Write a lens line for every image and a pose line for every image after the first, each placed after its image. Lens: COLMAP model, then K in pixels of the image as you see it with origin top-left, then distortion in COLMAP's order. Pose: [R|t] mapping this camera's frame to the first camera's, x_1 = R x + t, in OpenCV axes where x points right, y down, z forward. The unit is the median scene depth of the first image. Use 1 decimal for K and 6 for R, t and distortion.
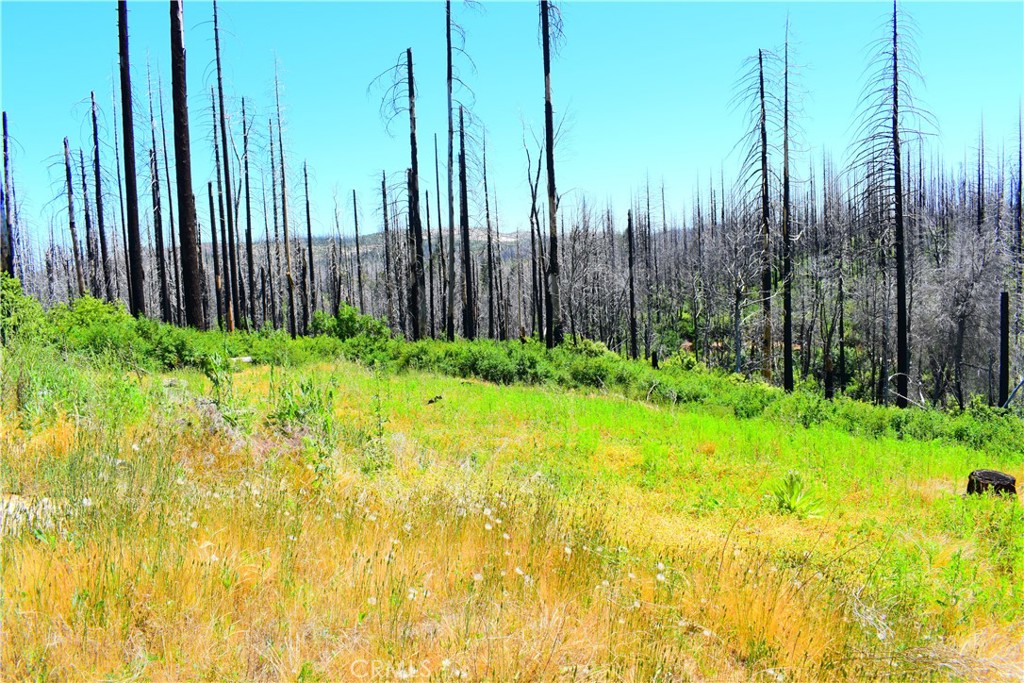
lens RADIAL K [[803.2, 0, 515.0], [0, 803.2, 340.1], [0, 0, 1]] dist [-0.090827, 0.003002]
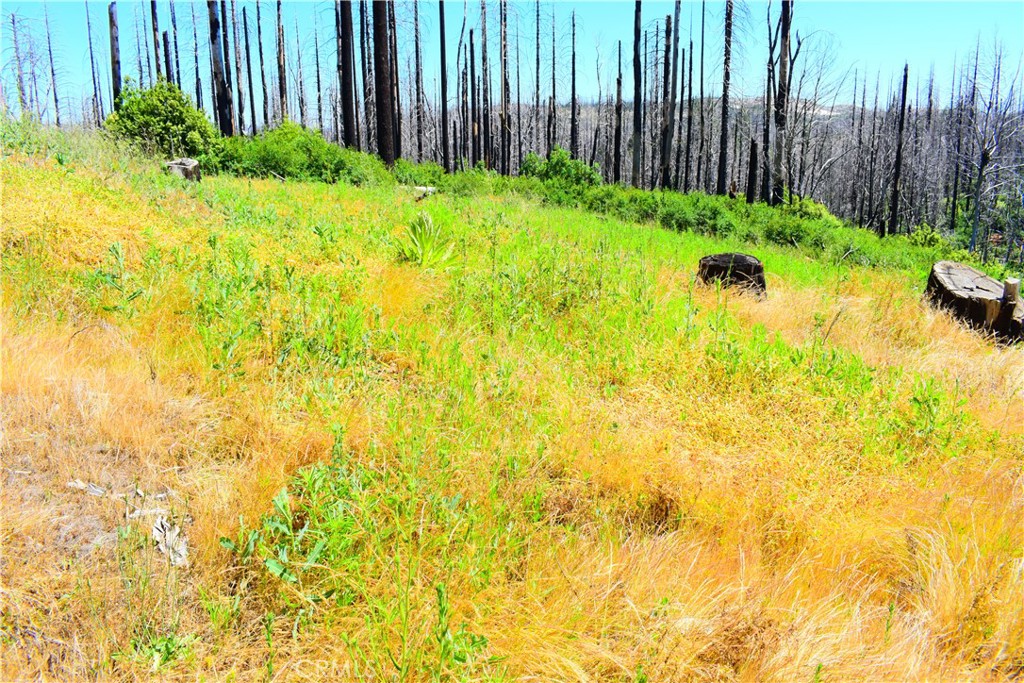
lens RADIAL K [[803.2, 0, 516.3], [0, 803.2, 335.6], [0, 0, 1]] dist [-0.090827, 0.003002]
pose [[0.929370, 0.124254, -0.347609, 0.125013], [-0.068935, 0.983502, 0.167250, 0.024230], [0.362656, -0.131474, 0.922603, 0.043296]]
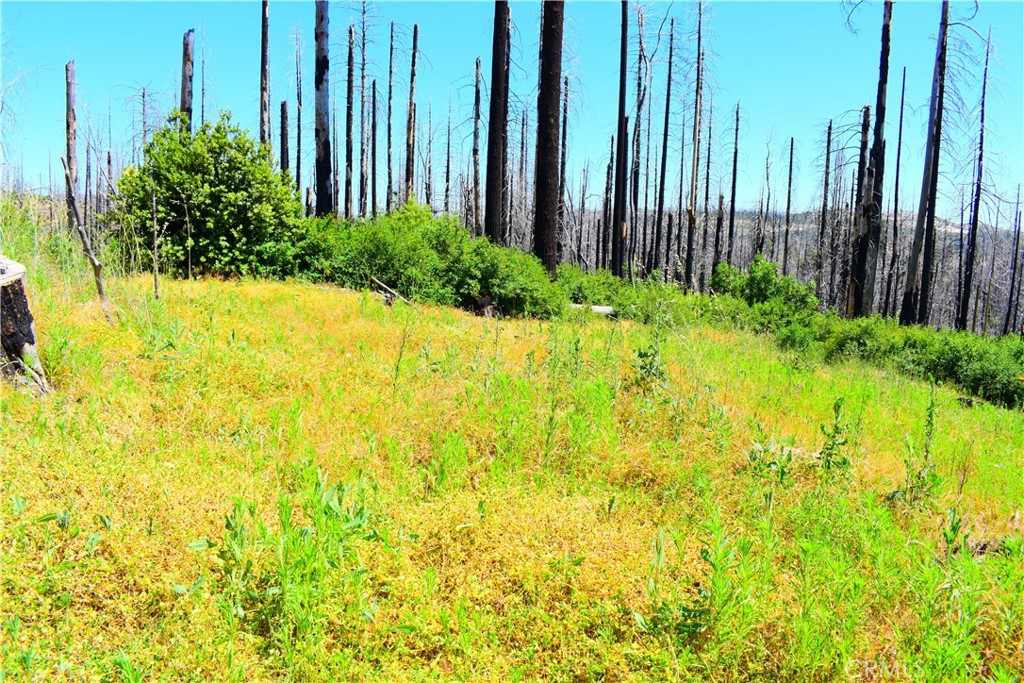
lens RADIAL K [[803.2, 0, 512.3], [0, 803.2, 336.2], [0, 0, 1]] dist [-0.090827, 0.003002]
pose [[0.862789, 0.137475, -0.486514, -0.047128], [-0.123972, 0.990469, 0.060023, 0.012136], [0.490128, 0.008527, 0.871609, 0.271618]]
